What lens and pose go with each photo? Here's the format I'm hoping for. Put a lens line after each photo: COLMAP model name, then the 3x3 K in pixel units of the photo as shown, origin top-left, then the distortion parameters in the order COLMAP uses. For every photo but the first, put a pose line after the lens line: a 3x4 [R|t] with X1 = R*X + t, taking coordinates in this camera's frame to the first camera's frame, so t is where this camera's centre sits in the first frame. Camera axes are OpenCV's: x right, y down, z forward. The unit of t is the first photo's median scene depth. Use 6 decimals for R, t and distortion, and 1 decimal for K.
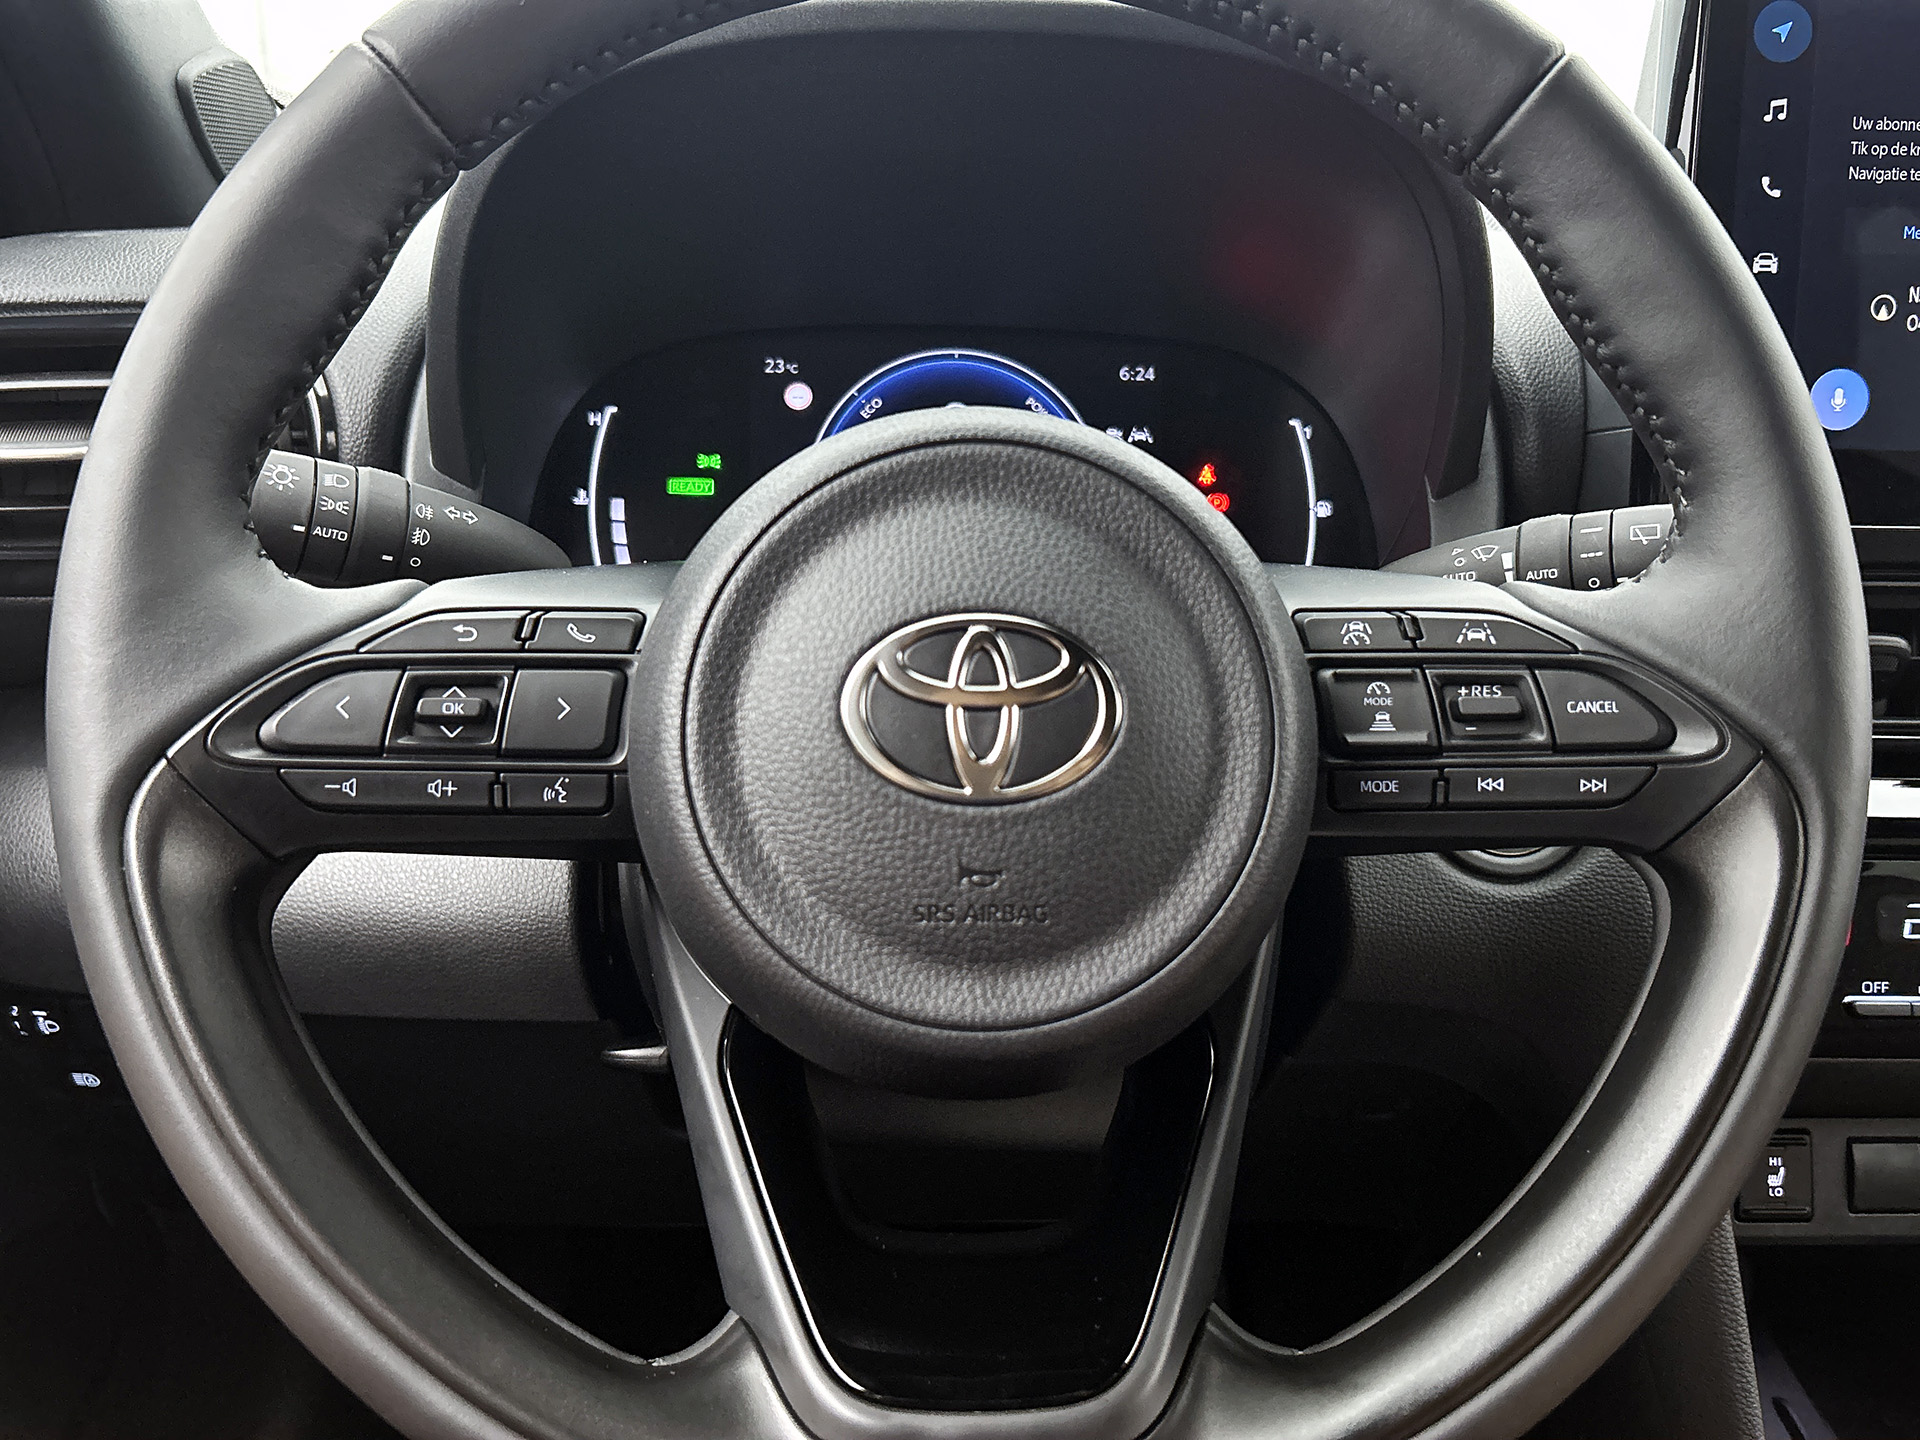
lens RADIAL K [[1648.3, 0, 939.2], [0, 1648.3, 712.1], [0, 0, 1]] dist [0.022795, -0.055573]
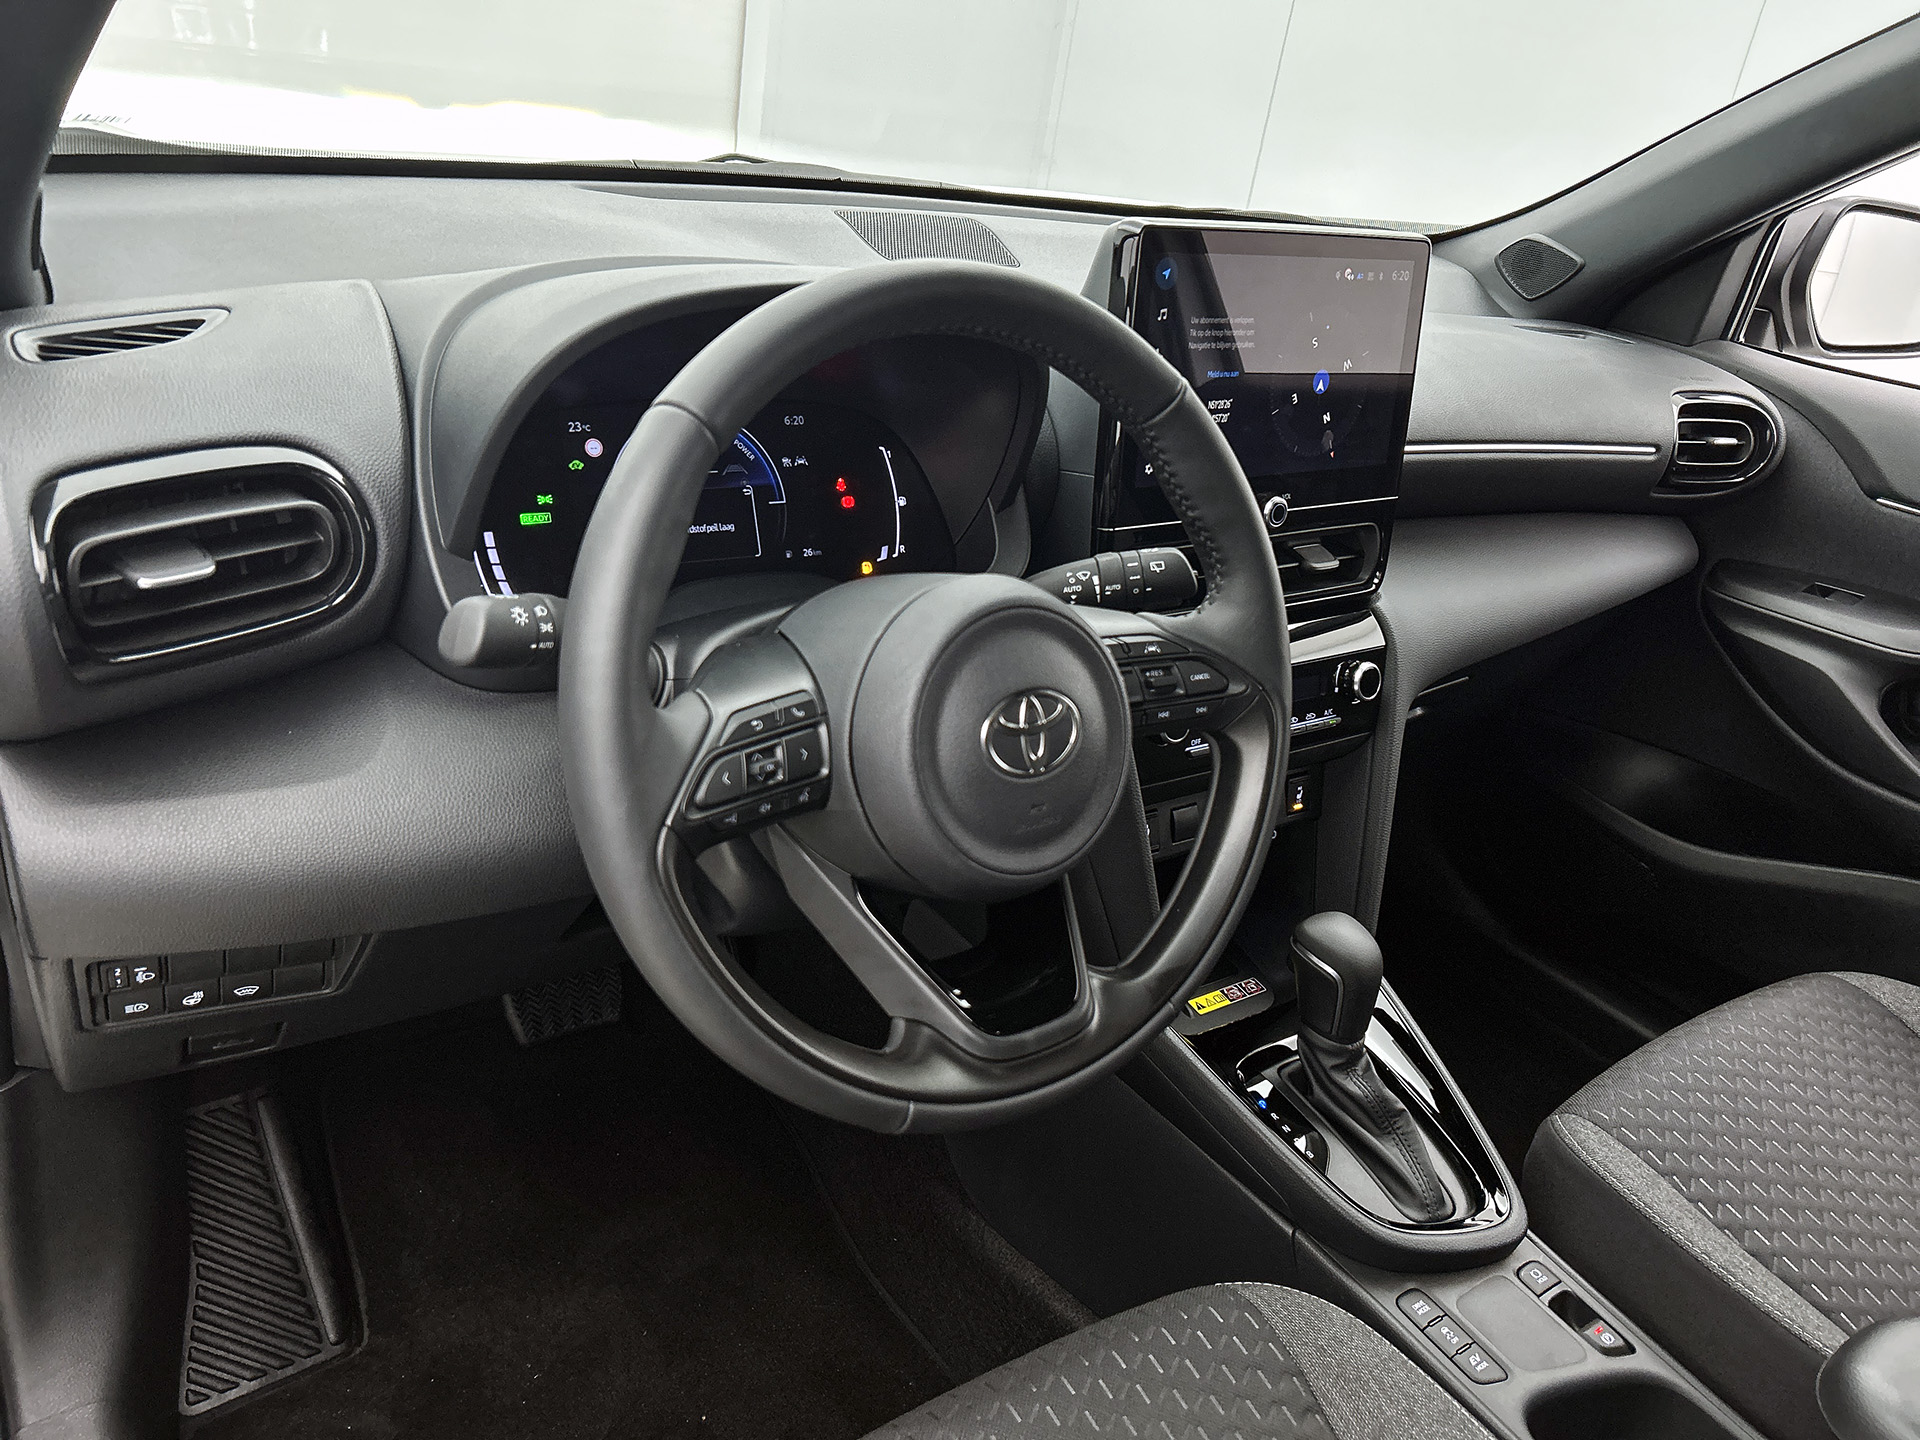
lens RADIAL K [[1463.5, 0, 979.3], [0, 1463.5, 739.7], [0, 0, 1]] dist [0.017483, -0.023642]
pose [[0.811744, -0.163911, 0.560539, -0.707447], [0.038028, 0.972604, 0.229335, -0.276378], [-0.582773, -0.164846, 0.795739, -0.327987]]
